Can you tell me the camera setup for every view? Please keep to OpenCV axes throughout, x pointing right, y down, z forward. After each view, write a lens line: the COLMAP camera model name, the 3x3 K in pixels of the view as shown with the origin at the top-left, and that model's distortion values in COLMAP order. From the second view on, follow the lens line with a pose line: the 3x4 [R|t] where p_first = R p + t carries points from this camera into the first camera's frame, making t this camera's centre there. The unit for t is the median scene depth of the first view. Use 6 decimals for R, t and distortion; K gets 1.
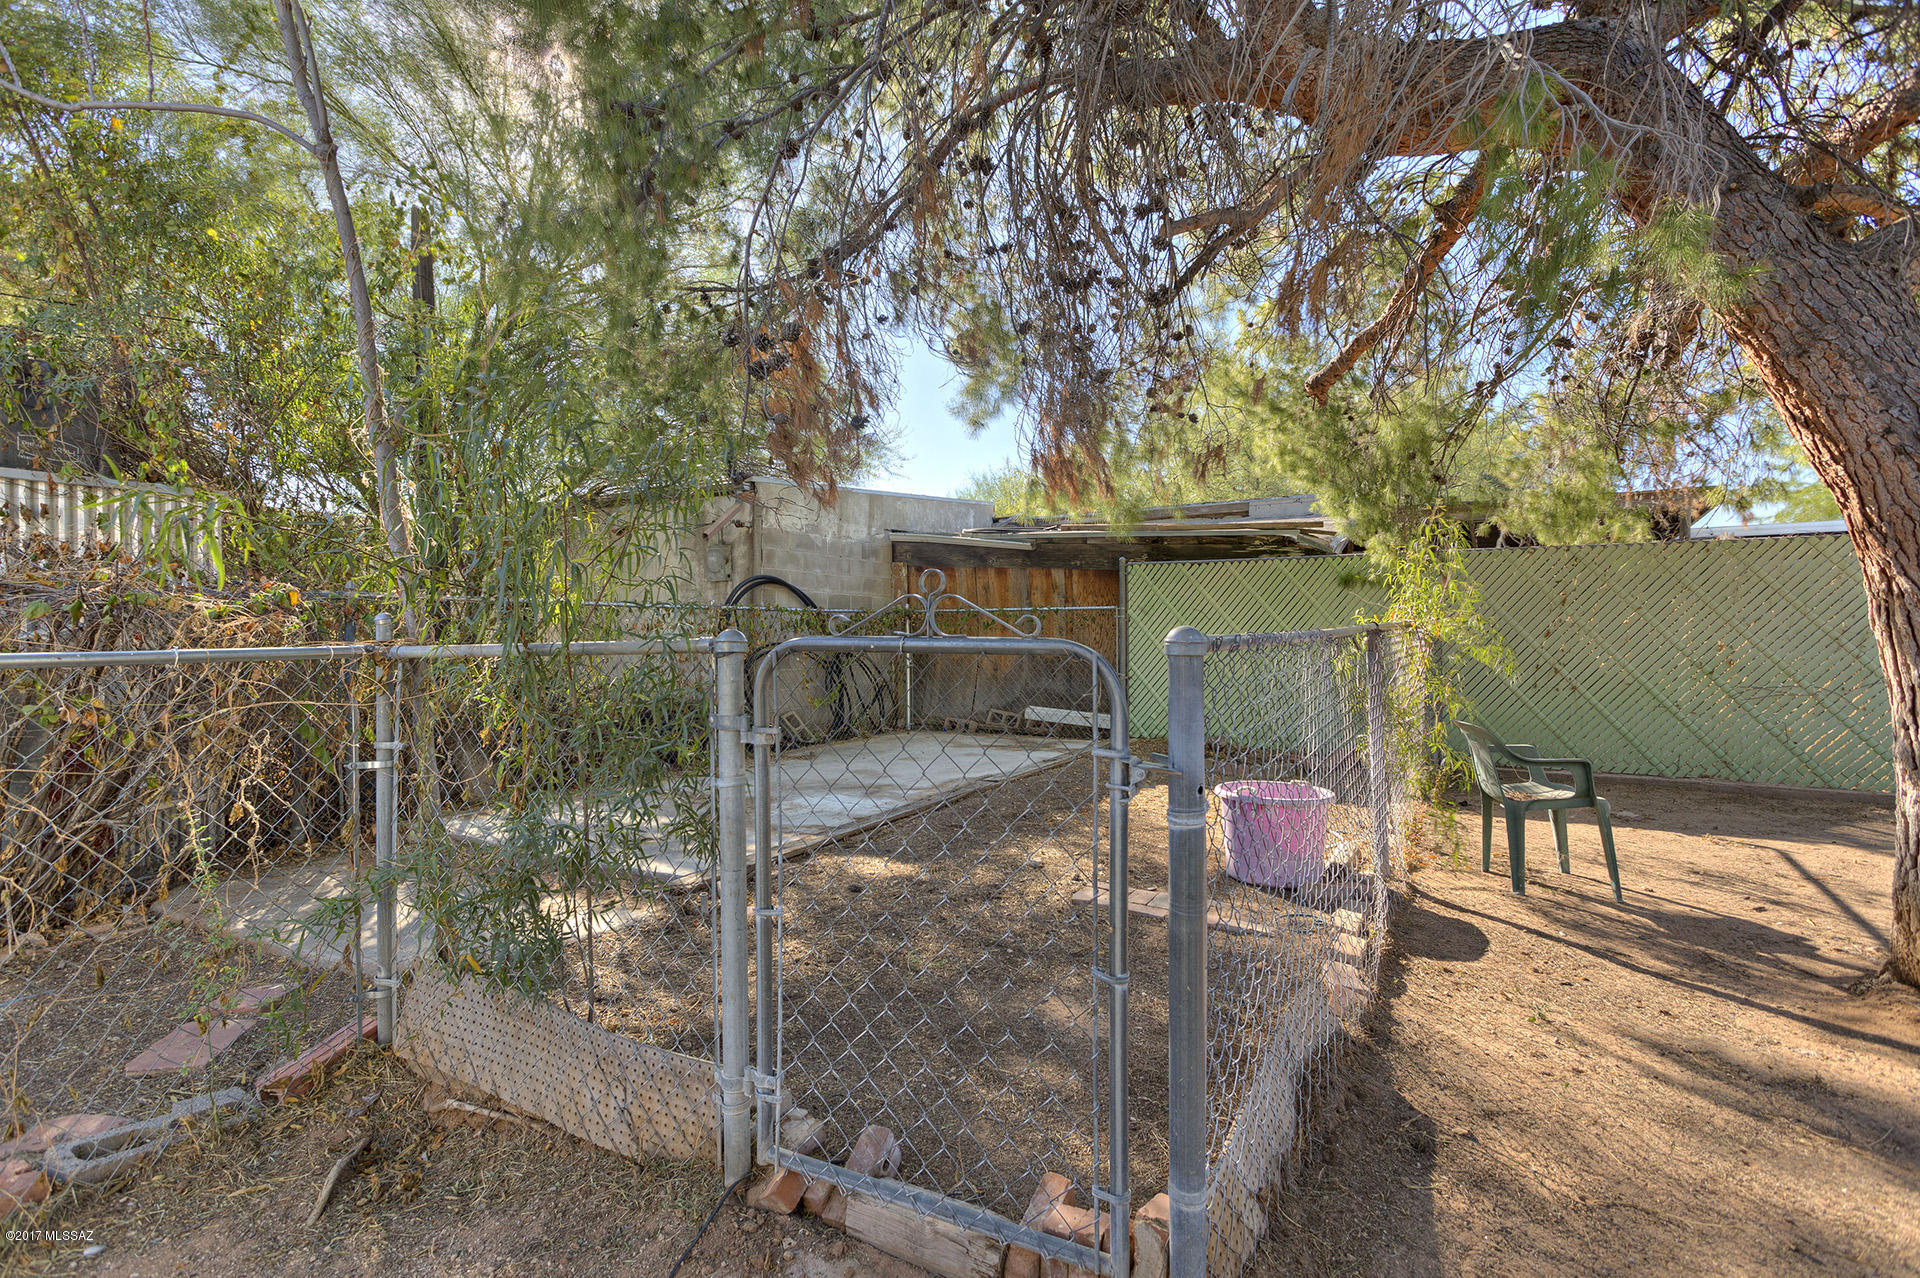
lens RADIAL K [[911.0, 0, 956.1], [0, 911.0, 613.6], [0, 0, 1]] dist [0.000205, -0.000260]
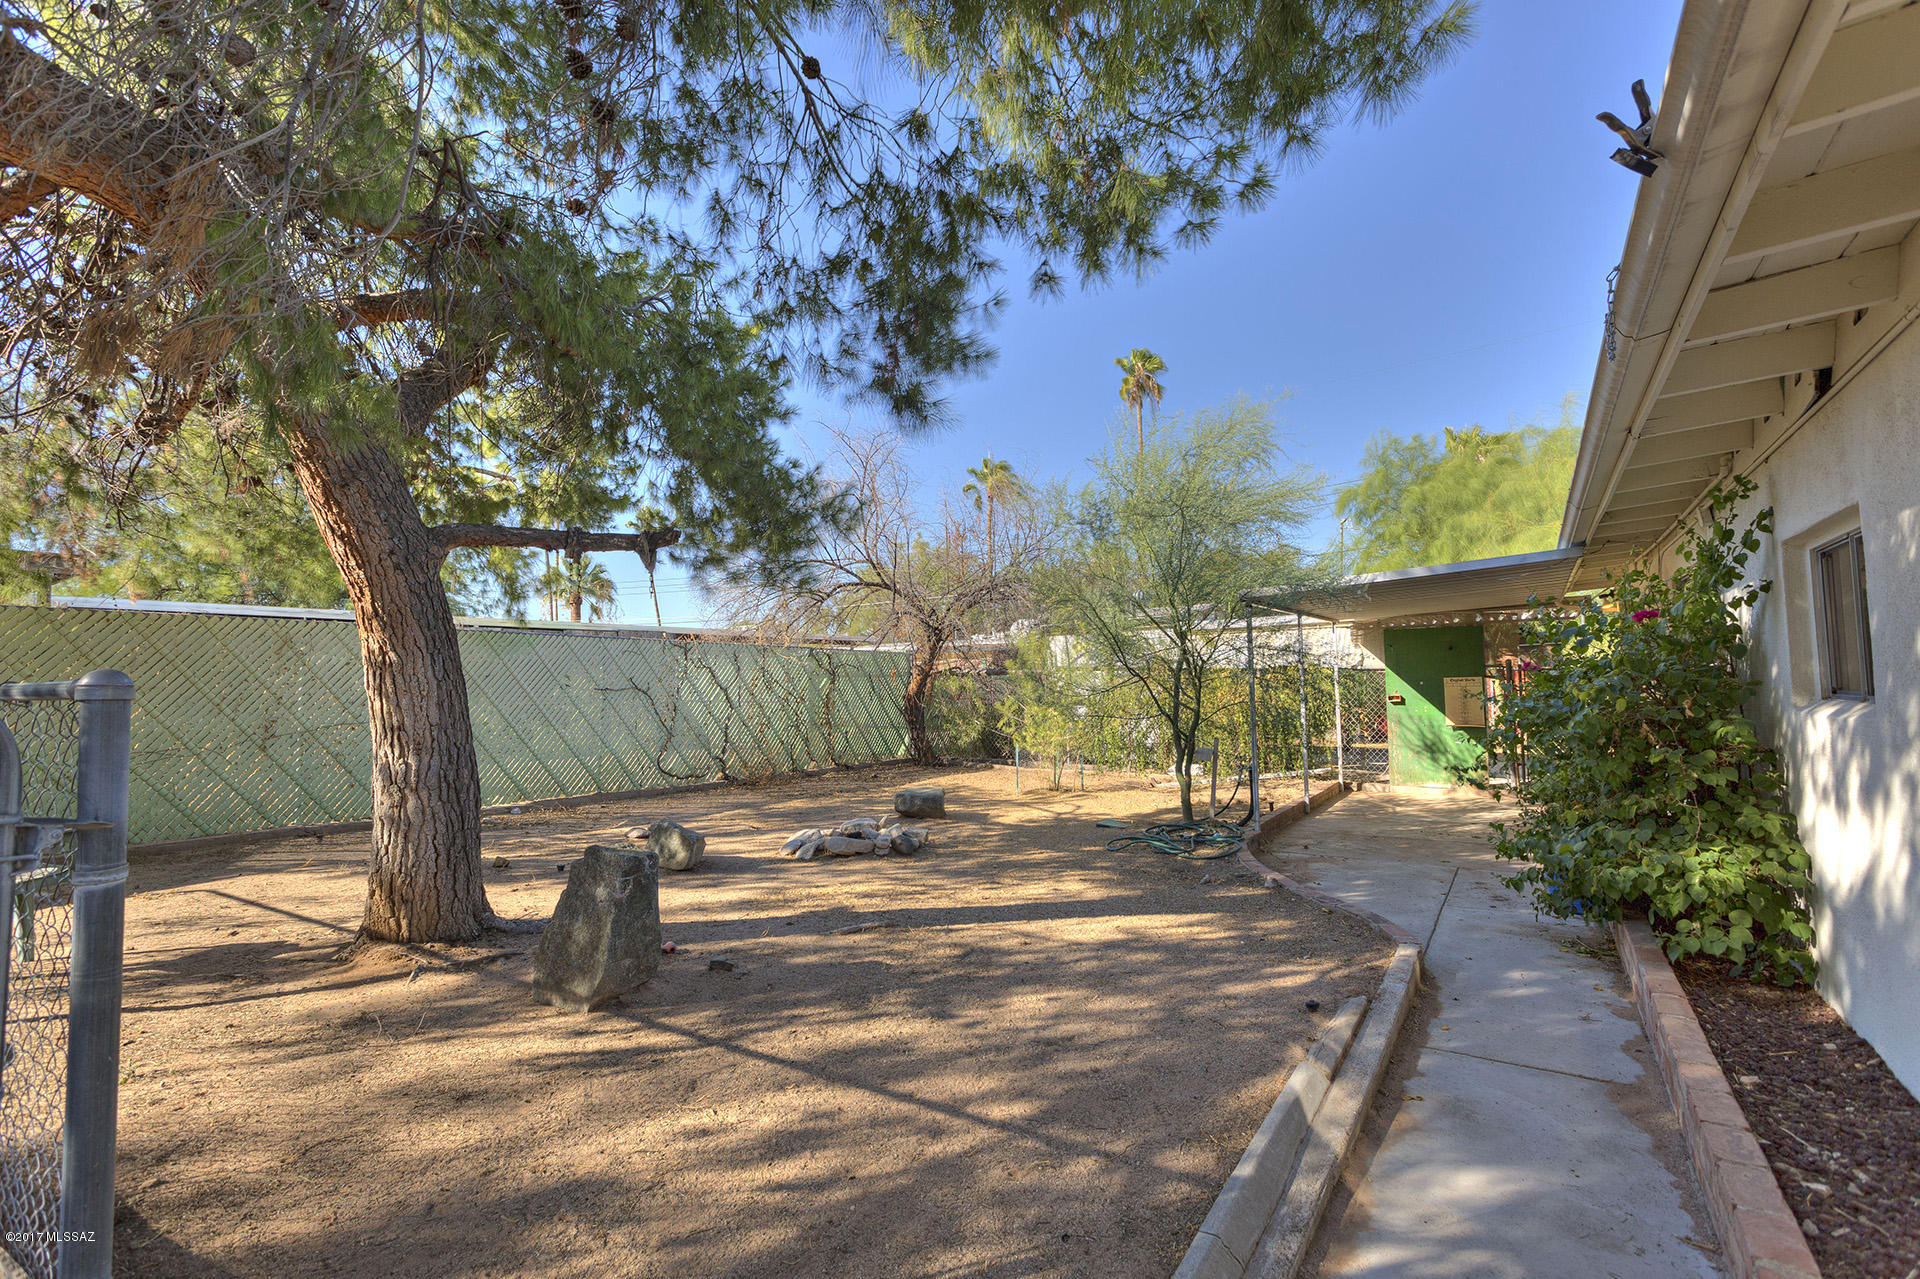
lens RADIAL K [[911.0, 0, 956.1], [0, 911.0, 614.1], [0, 0, 1]] dist [0.000205, -0.000260]
pose [[0.012118, 0.080975, 0.996642, -0.400989], [0.007912, 0.996677, -0.081074, 0.023663], [-0.999895, 0.008868, 0.011437, 0.073222]]
